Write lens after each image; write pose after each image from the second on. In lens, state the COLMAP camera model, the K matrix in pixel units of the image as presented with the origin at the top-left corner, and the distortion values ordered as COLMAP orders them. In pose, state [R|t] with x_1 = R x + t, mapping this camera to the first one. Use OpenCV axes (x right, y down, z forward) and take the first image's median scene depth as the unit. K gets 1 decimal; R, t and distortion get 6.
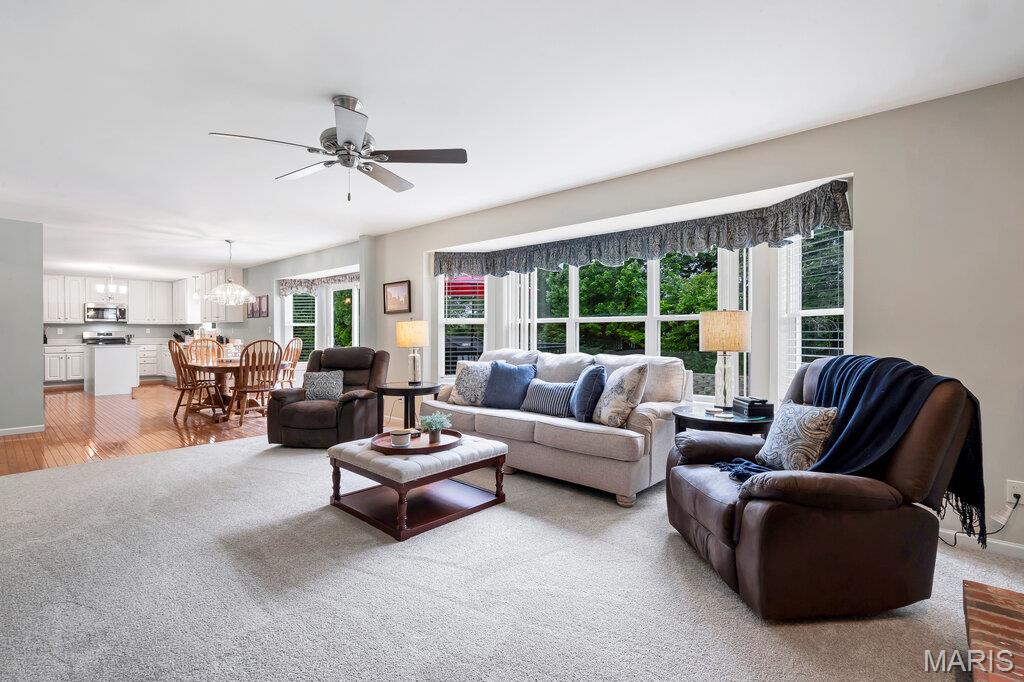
lens RADIAL K [[473.4, 0, 519.5], [0, 473.4, 331.9], [0, 0, 1]] dist [-0.005912, 0.002302]
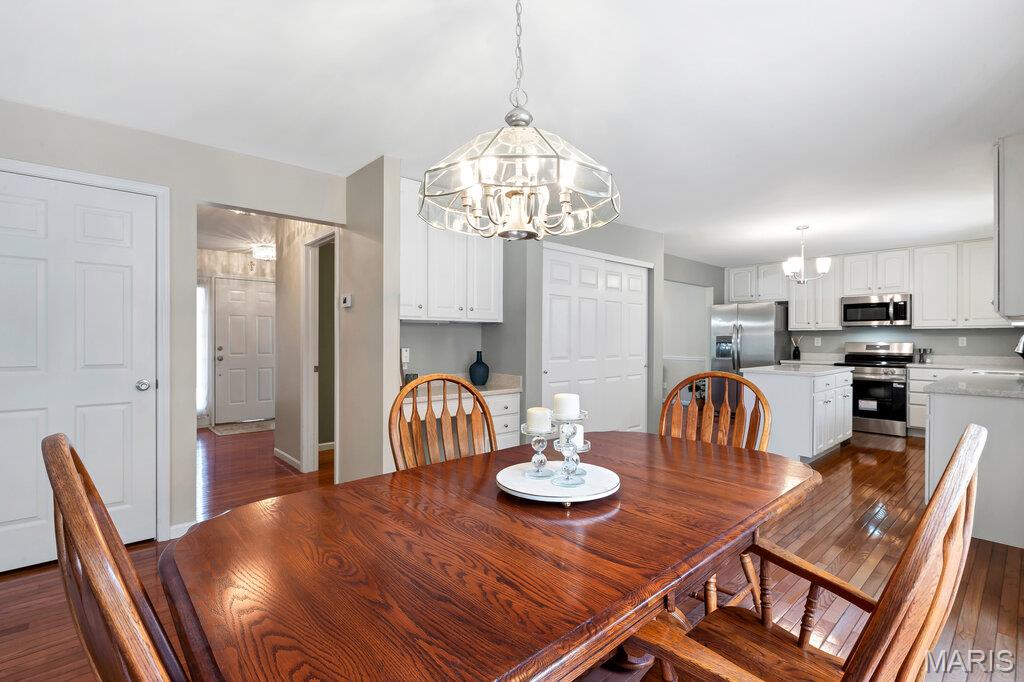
lens RADIAL K [[473.4, 0, 513.2], [0, 473.4, 342.7], [0, 0, 1]] dist [-0.005912, 0.002302]
pose [[-0.118965, 0.007053, -0.992873, -0.237932], [0.000622, 0.999975, 0.007029, -0.004968], [0.992898, 0.000219, -0.118966, 0.613371]]
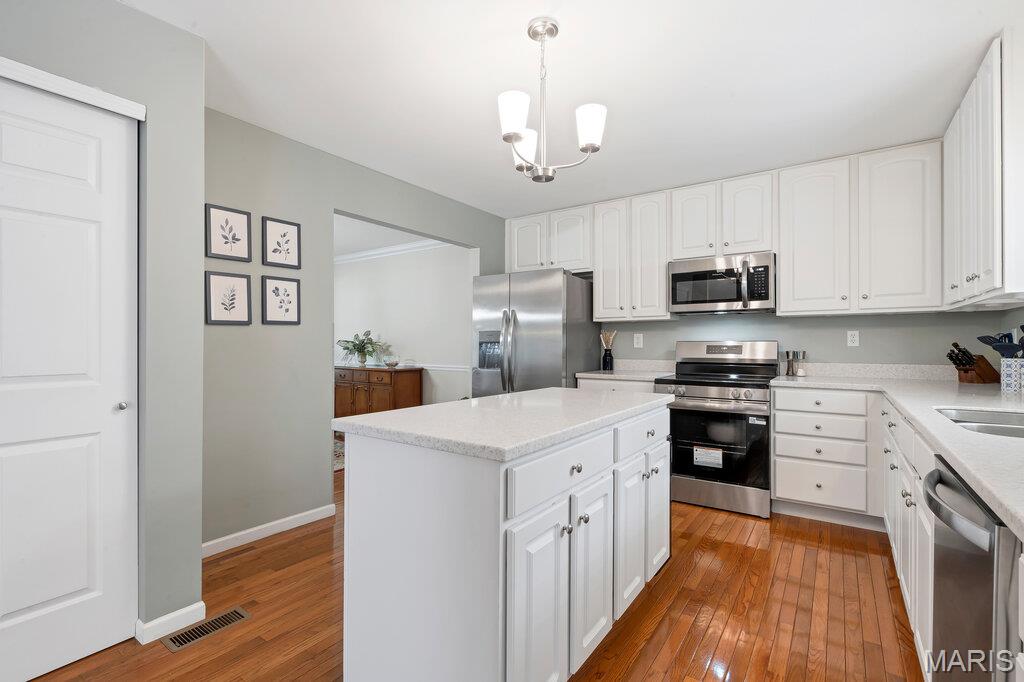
lens RADIAL K [[473.4, 0, 520.1], [0, 473.4, 344.2], [0, 0, 1]] dist [-0.005912, 0.002302]
pose [[0.111106, 0.000754, -0.993808, -0.551186], [0.002749, 0.999996, 0.001066, 0.000667], [0.993805, -0.002850, 0.111103, 0.808559]]
